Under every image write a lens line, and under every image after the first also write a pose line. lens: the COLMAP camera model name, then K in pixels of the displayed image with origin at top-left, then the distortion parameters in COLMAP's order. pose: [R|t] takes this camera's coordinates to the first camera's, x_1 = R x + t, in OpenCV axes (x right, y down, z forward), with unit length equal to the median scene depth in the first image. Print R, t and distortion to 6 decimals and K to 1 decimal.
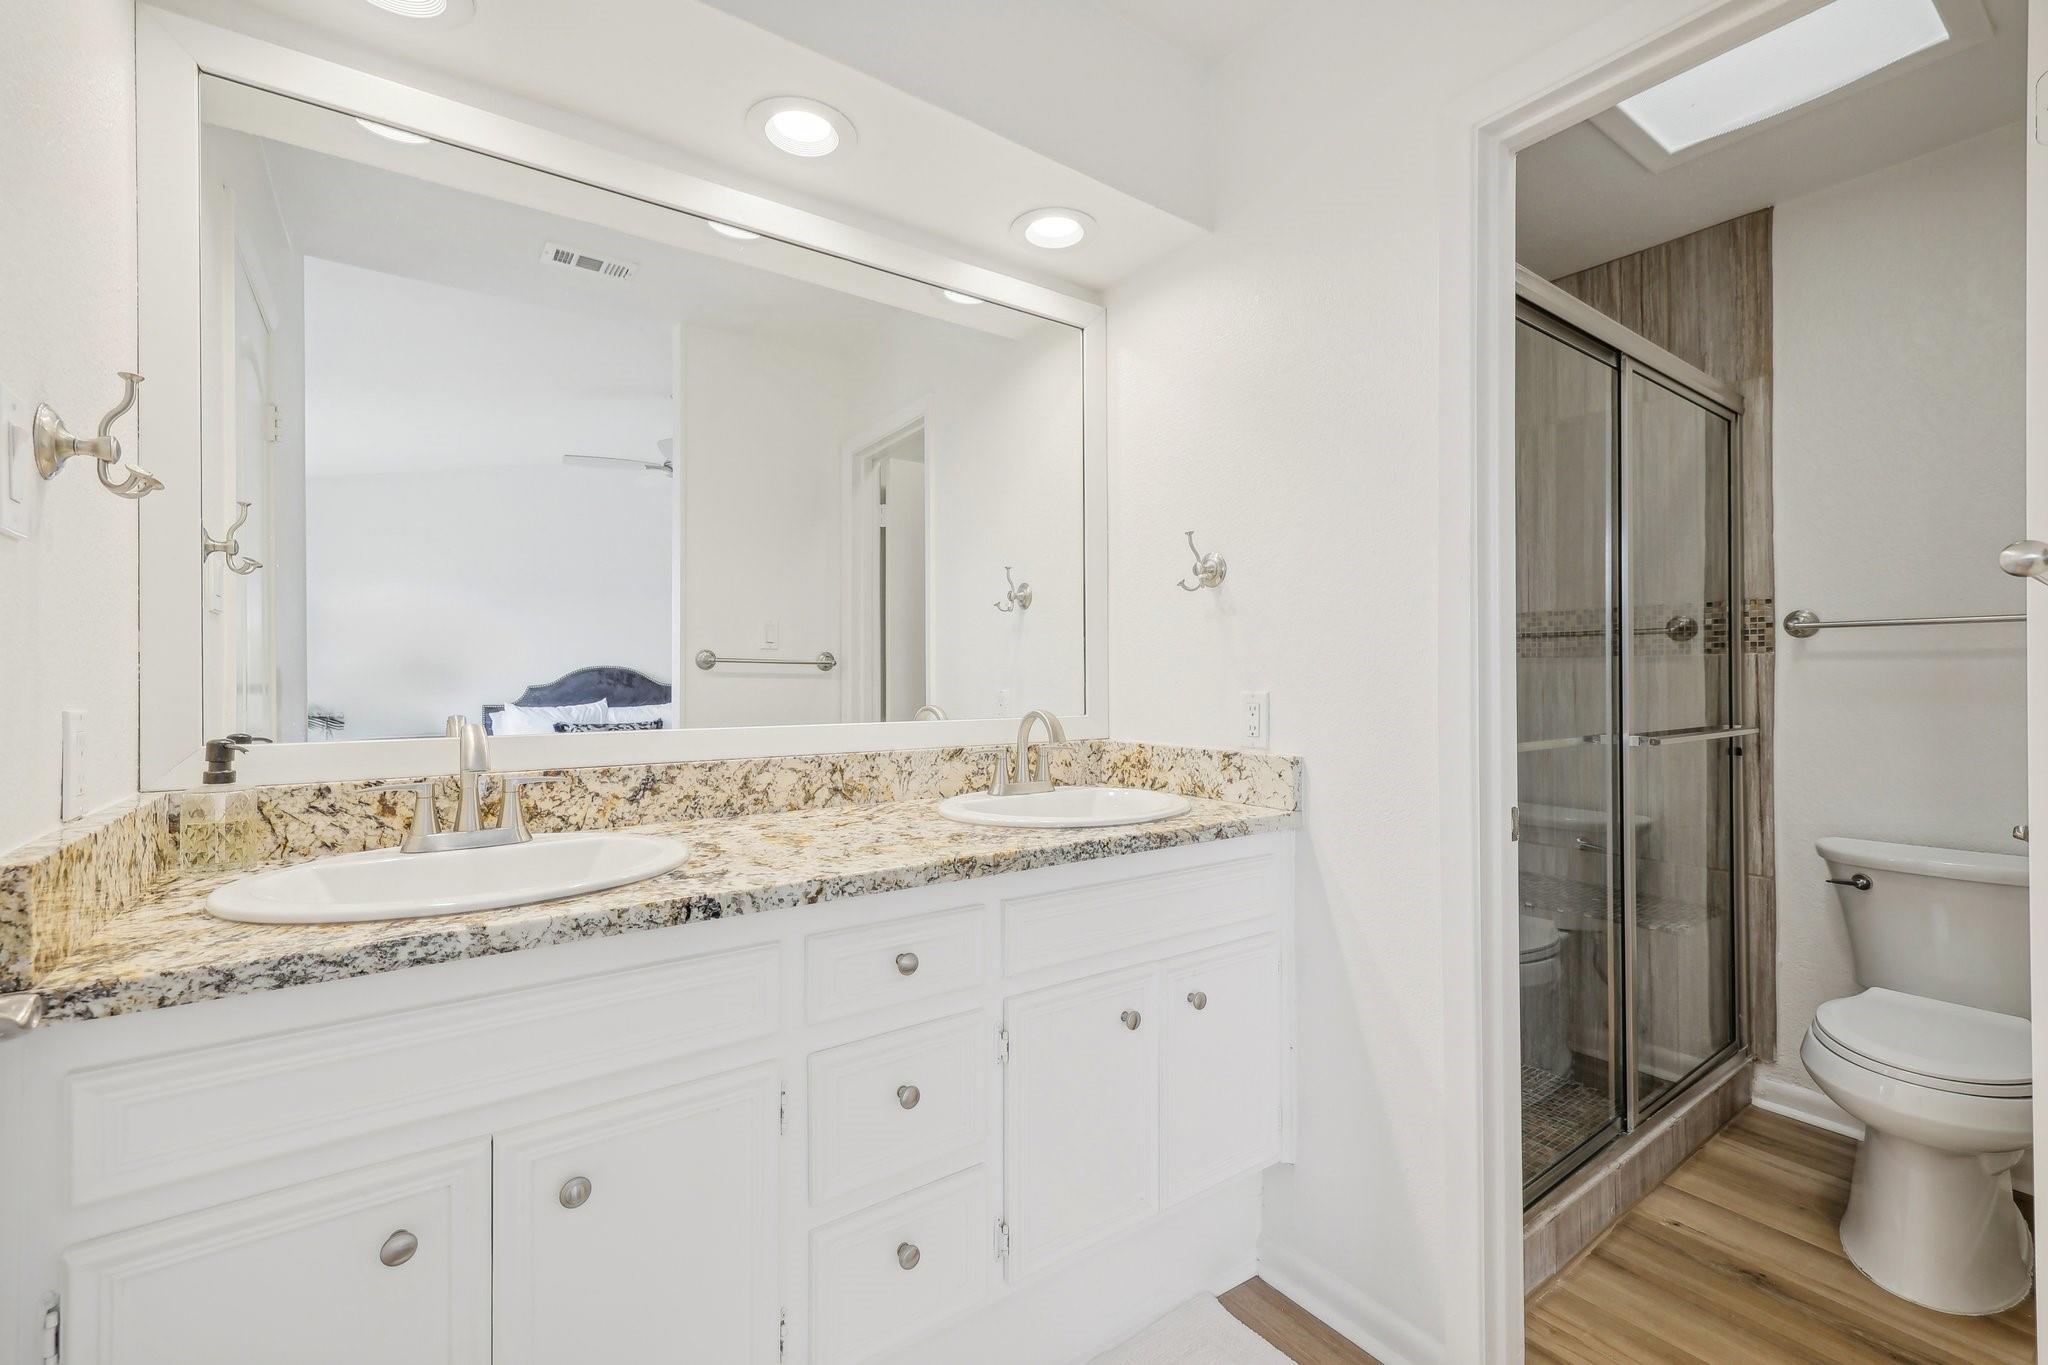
lens RADIAL K [[873.3, 0, 1029.0], [0, 873.3, 676.2], [0, 0, 1]] dist [0.003016, 0.000596]
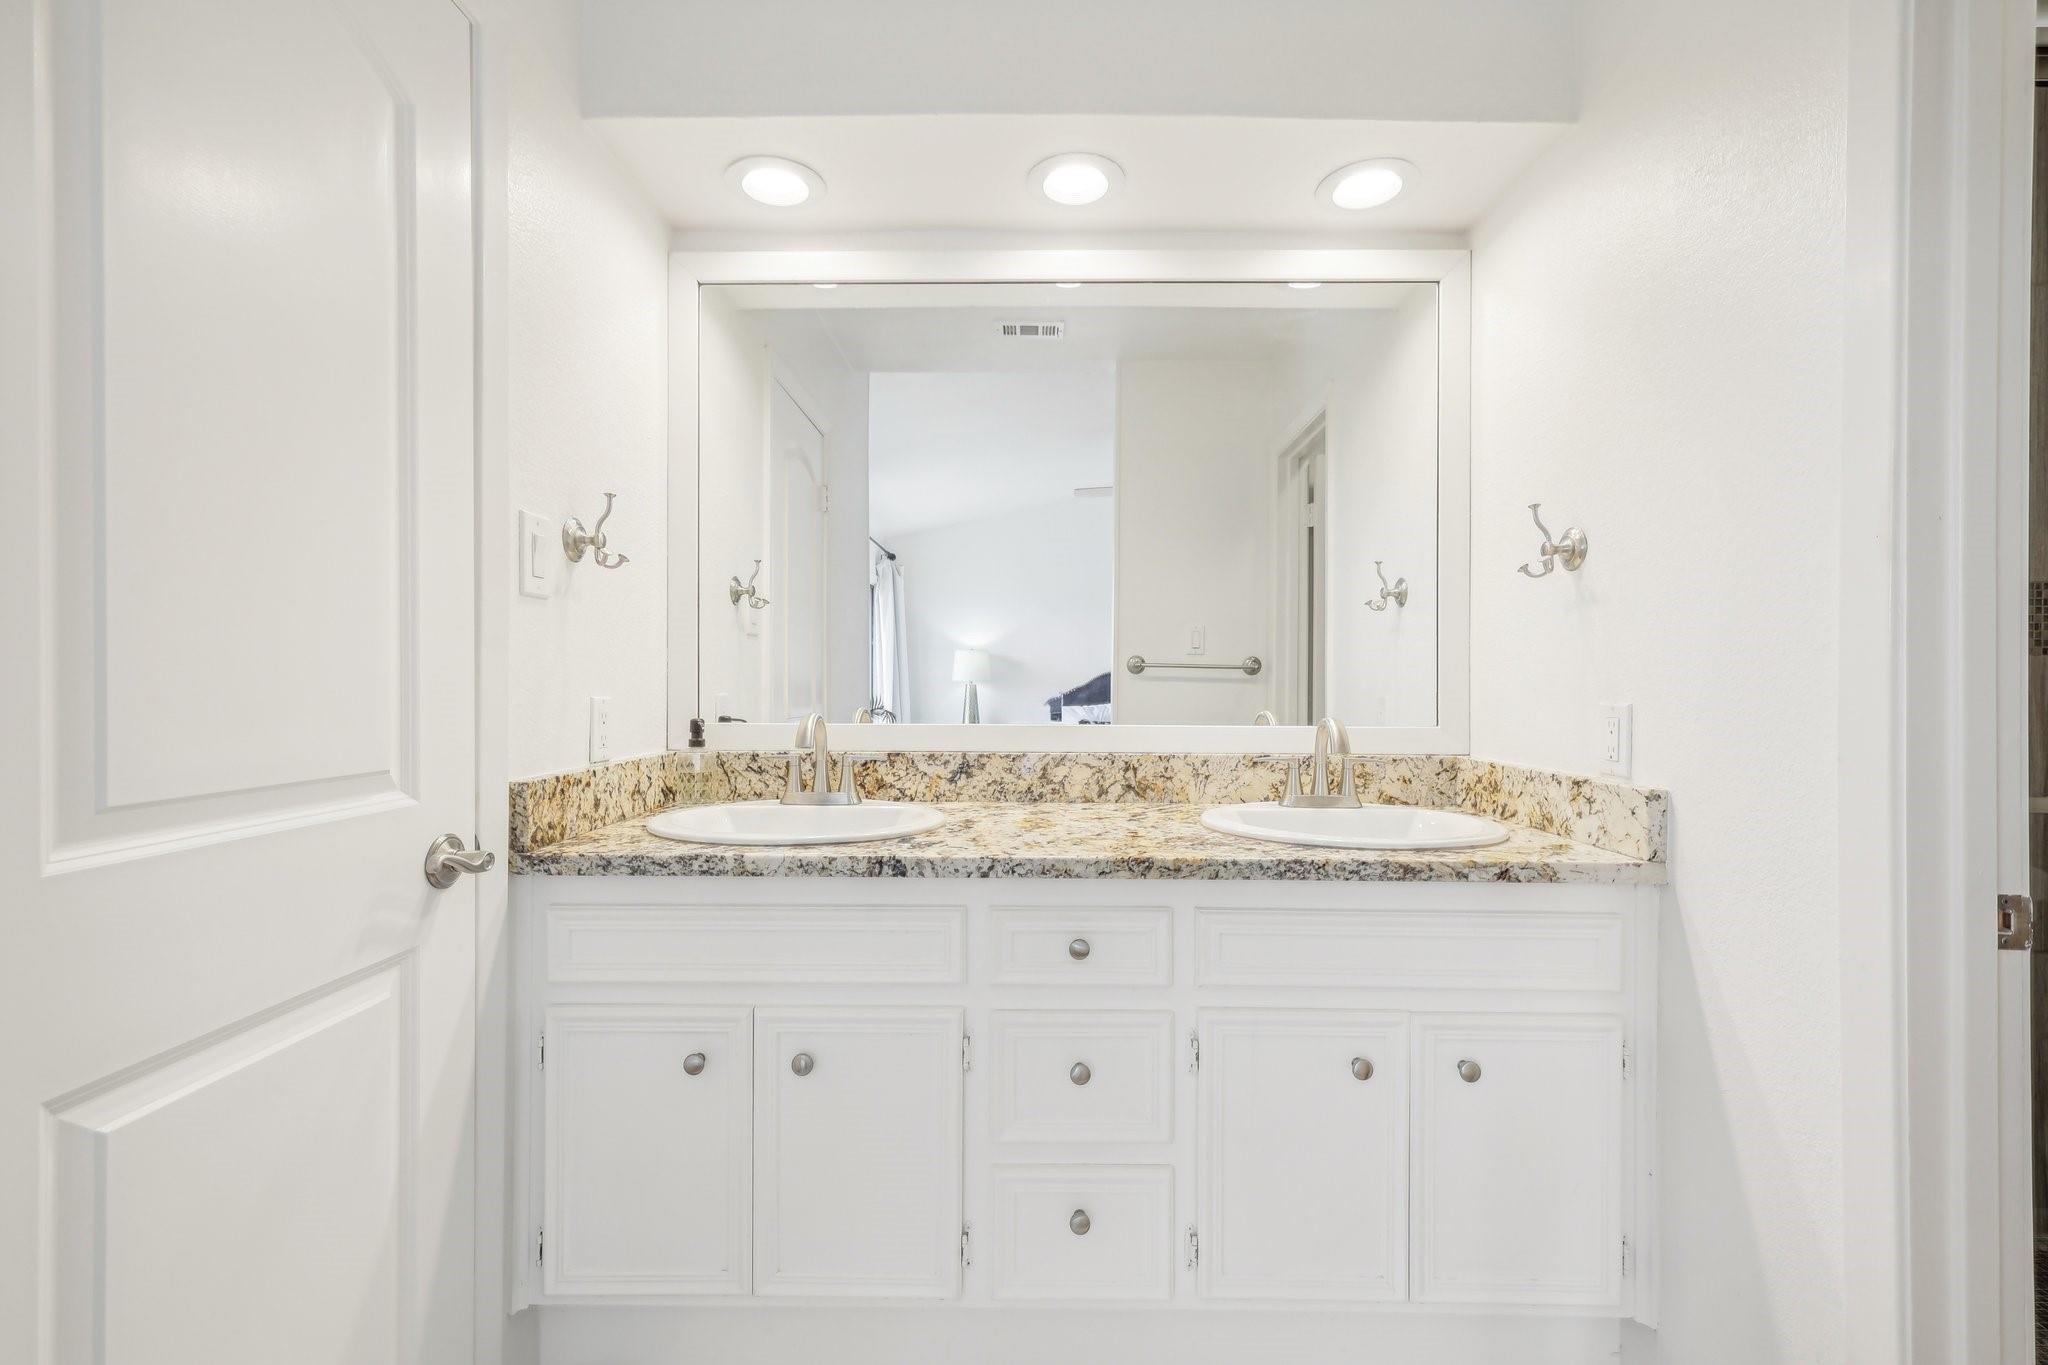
lens RADIAL K [[872.0, 0, 1030.0], [0, 872.0, 683.1], [0, 0, 1]] dist [0.001130, 0.000107]
pose [[0.809204, 0.007392, -0.587482, 0.337277], [-0.005930, 0.999973, 0.004415, -0.000008], [0.587498, -0.000089, 0.809225, 0.079658]]
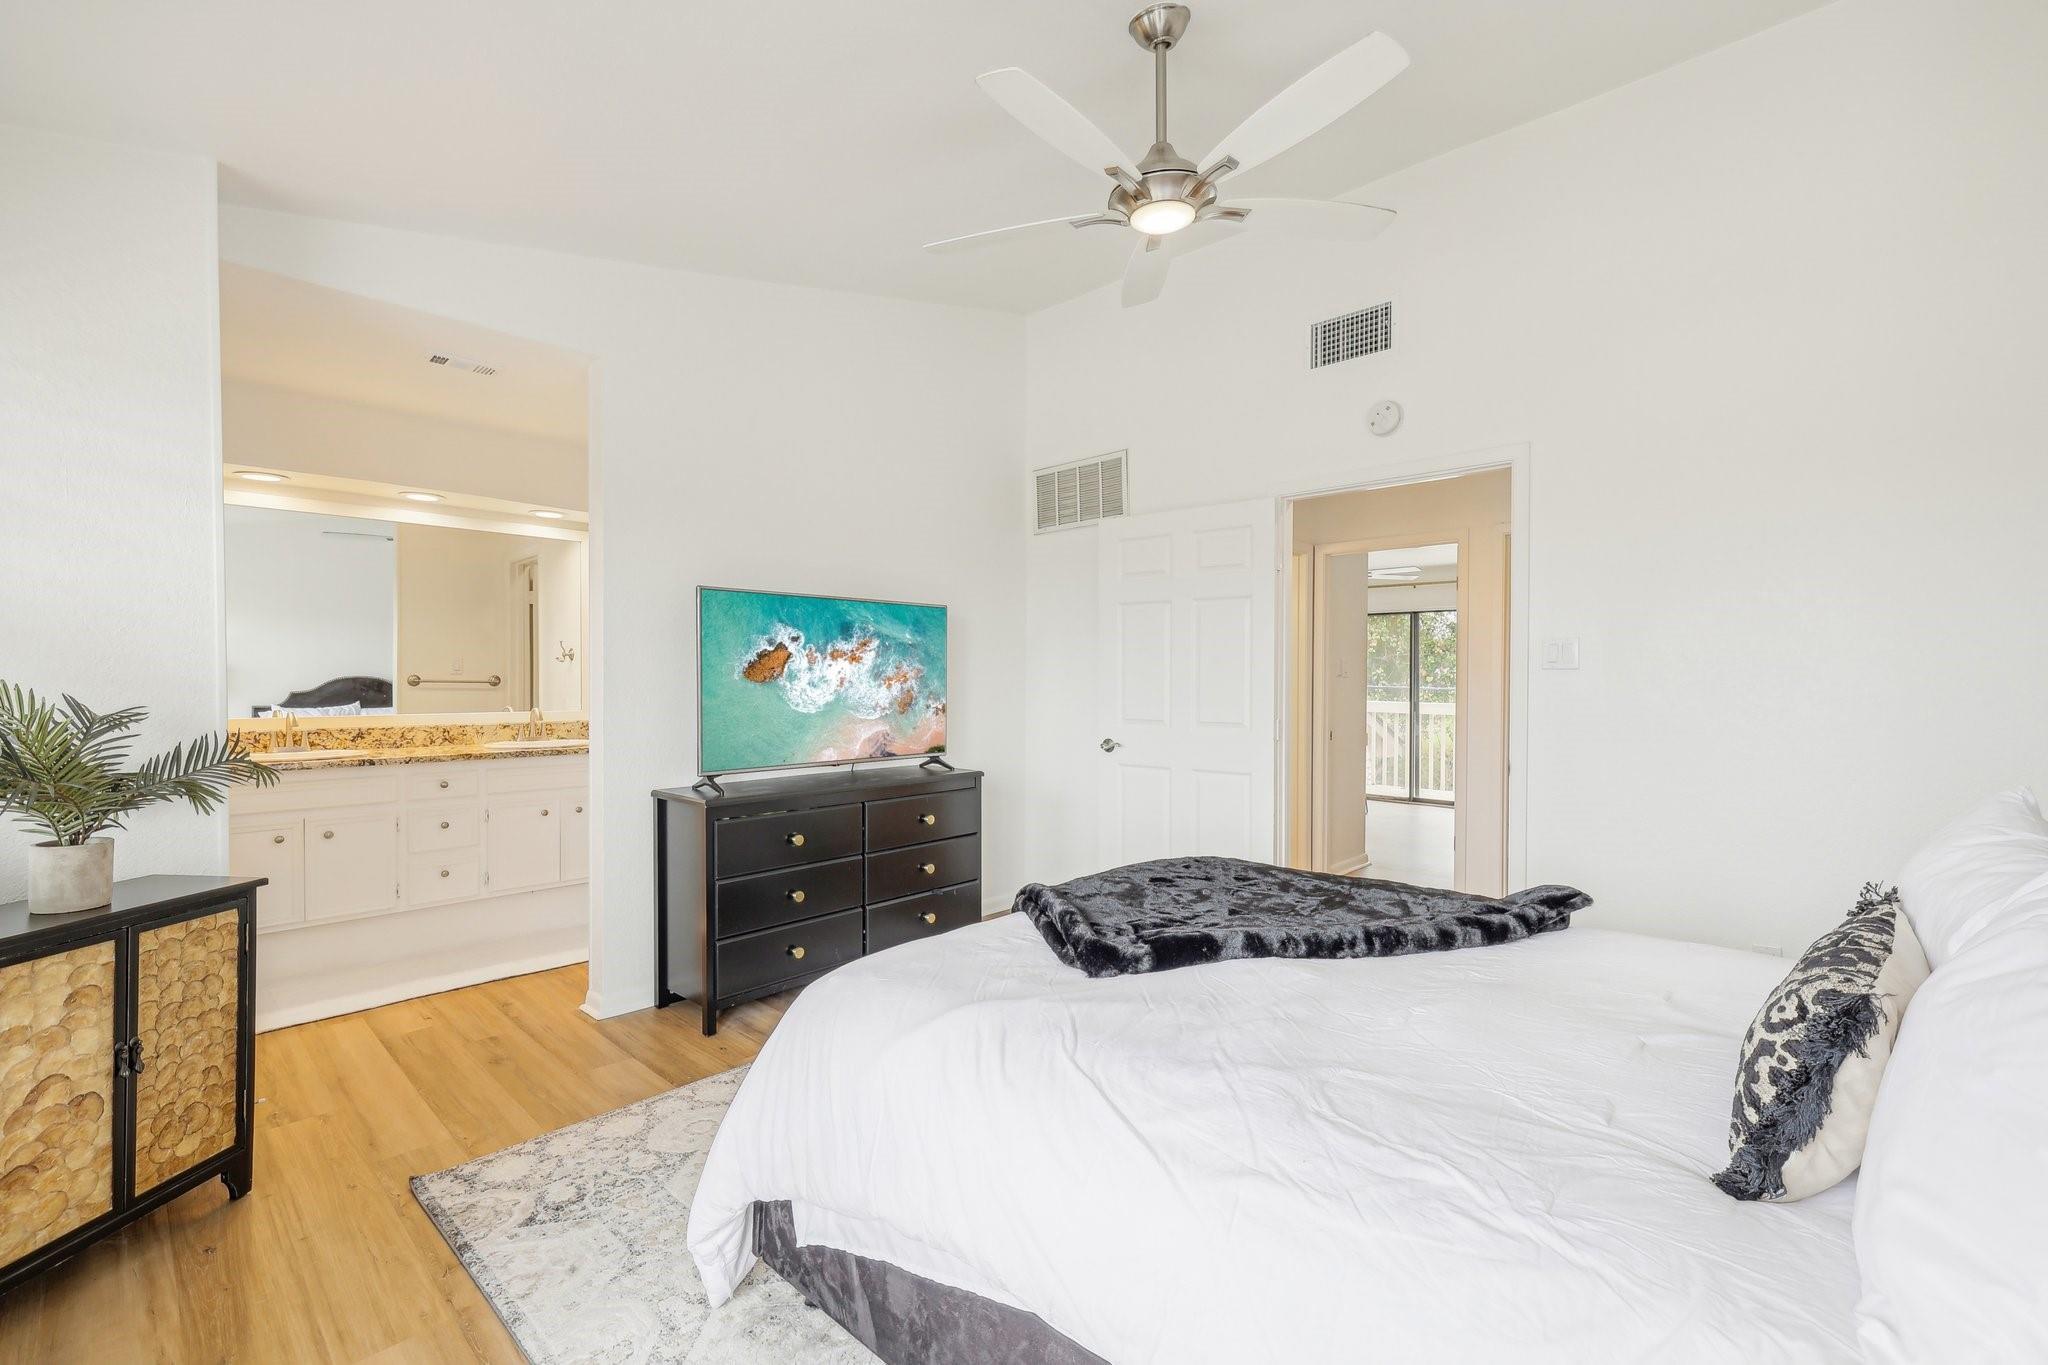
lens RADIAL K [[872.0, 0, 1030.0], [0, 872.0, 683.1], [0, 0, 1]] dist [0.001130, 0.000107]
pose [[0.981276, 0.002988, 0.192586, 1.071998], [-0.004410, 0.999966, 0.006953, -0.065264], [-0.192559, -0.007672, 0.981255, -2.034801]]
